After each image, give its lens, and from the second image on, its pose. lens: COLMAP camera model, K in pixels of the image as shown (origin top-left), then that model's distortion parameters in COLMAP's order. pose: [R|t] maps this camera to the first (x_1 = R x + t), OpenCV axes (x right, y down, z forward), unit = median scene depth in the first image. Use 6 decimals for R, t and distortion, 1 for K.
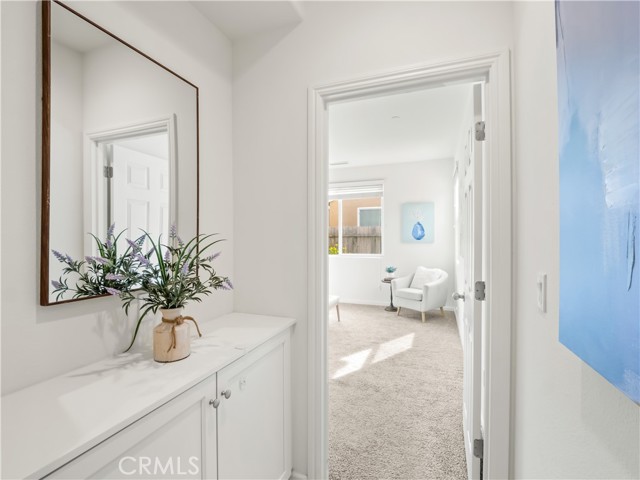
lens RADIAL K [[311.7, 0, 320.0], [0, 311.7, 240.0], [0, 0, 1]] dist [-0.015433, -0.001509]
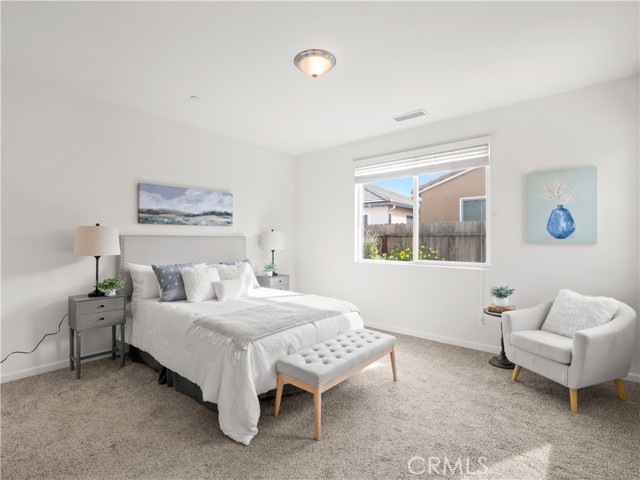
lens RADIAL K [[311.7, 0, 320.0], [0, 311.7, 240.0], [0, 0, 1]] dist [-0.015433, -0.001509]
pose [[0.942950, 0.006015, -0.332880, 0.105831], [-0.008267, 0.999952, -0.005350, 0.007657], [0.332831, 0.007797, 0.942954, 0.373032]]
